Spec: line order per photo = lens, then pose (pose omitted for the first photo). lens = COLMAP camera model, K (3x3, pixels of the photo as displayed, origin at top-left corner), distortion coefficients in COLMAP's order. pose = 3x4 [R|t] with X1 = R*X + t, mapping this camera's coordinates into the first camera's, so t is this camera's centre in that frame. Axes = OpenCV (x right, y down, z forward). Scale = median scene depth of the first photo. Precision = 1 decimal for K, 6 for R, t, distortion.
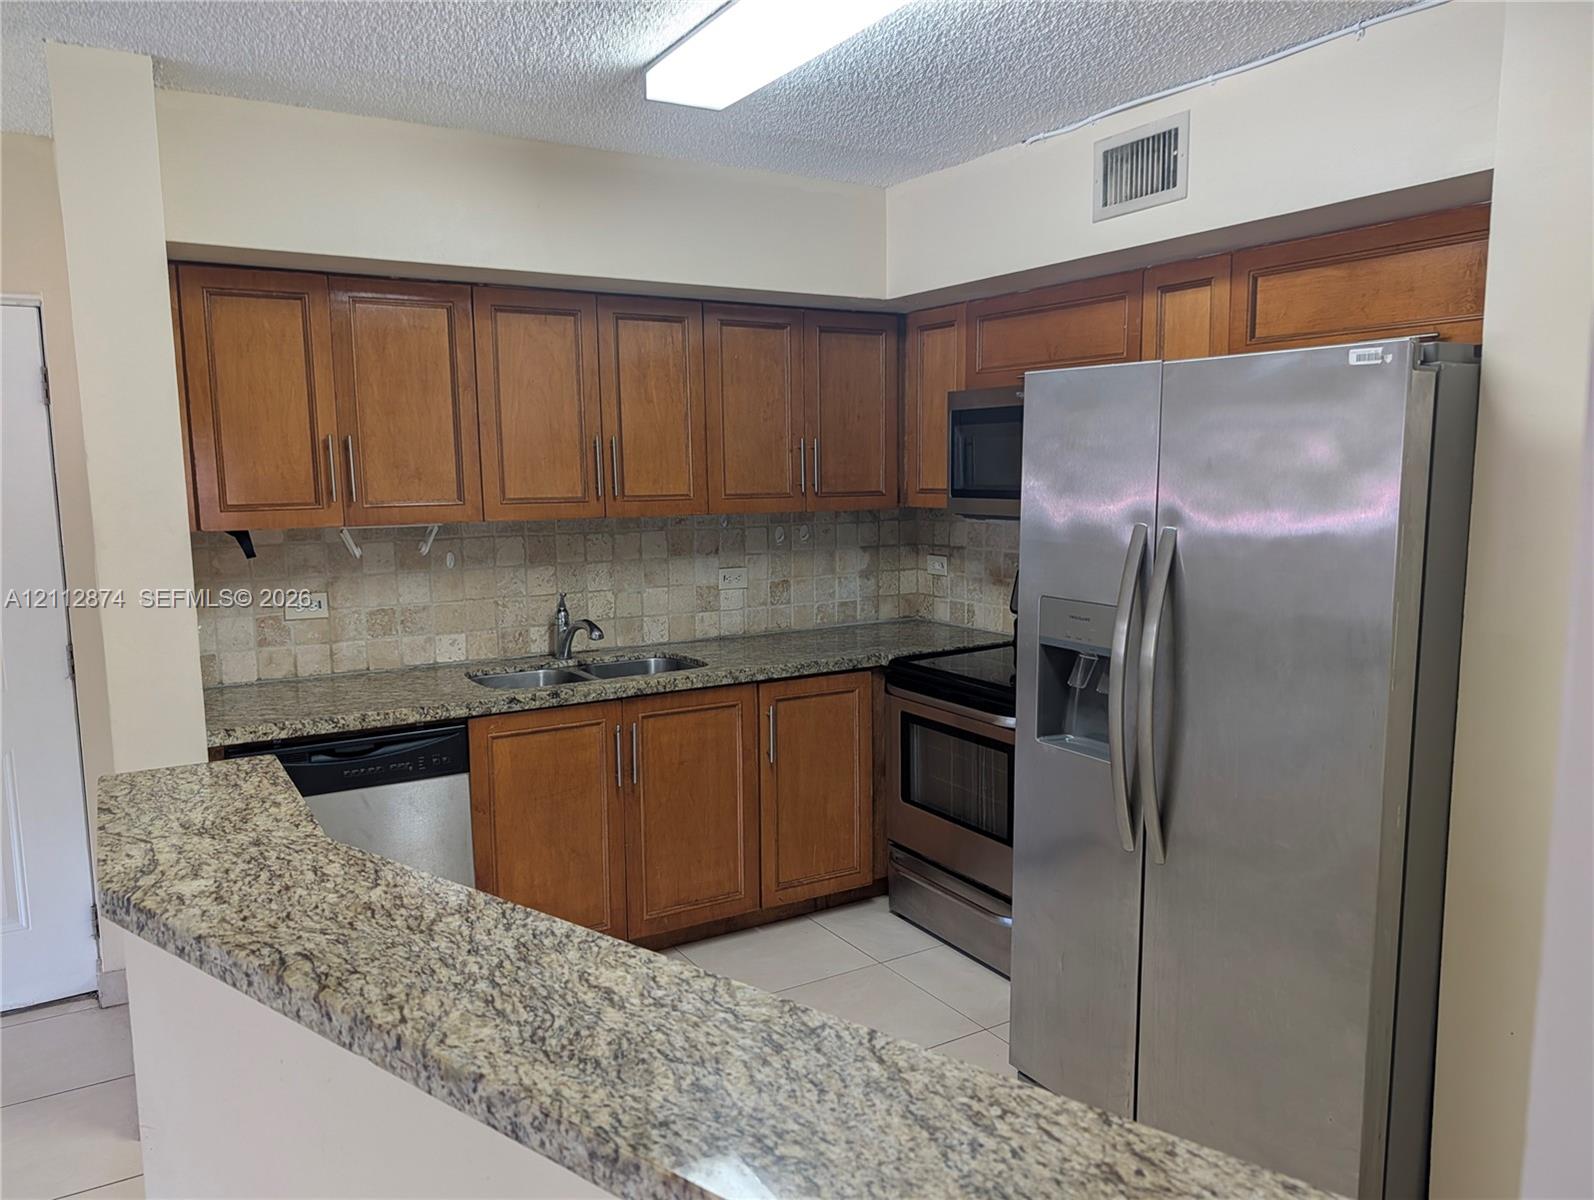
lens RADIAL K [[1128.1, 0, 786.4], [0, 1128.1, 608.5], [0, 0, 1]] dist [0.005176, 0.005000]
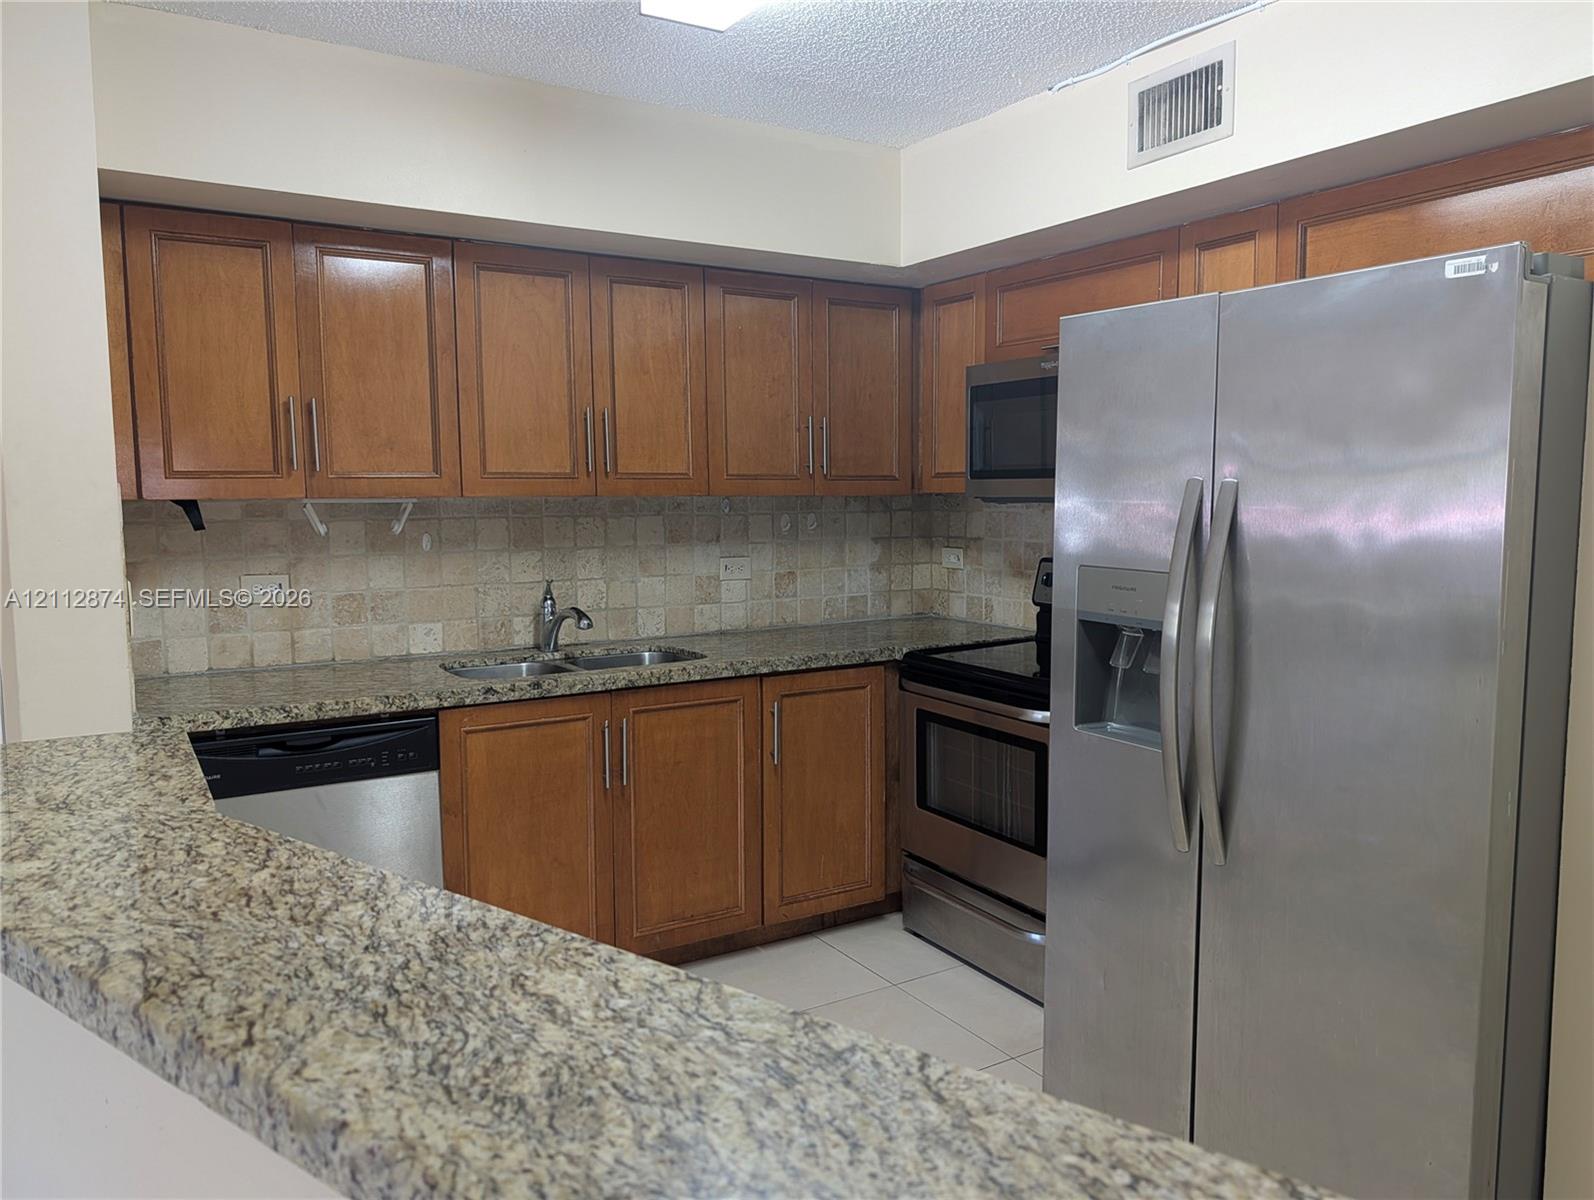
lens RADIAL K [[1128.1, 0, 808.0], [0, 1128.1, 590.3], [0, 0, 1]] dist [0.005176, 0.005000]
pose [[0.999865, 0.004064, 0.015910, -0.003819], [-0.003445, 0.999244, -0.038717, 0.058836], [-0.016055, 0.038657, 0.999124, 0.150590]]
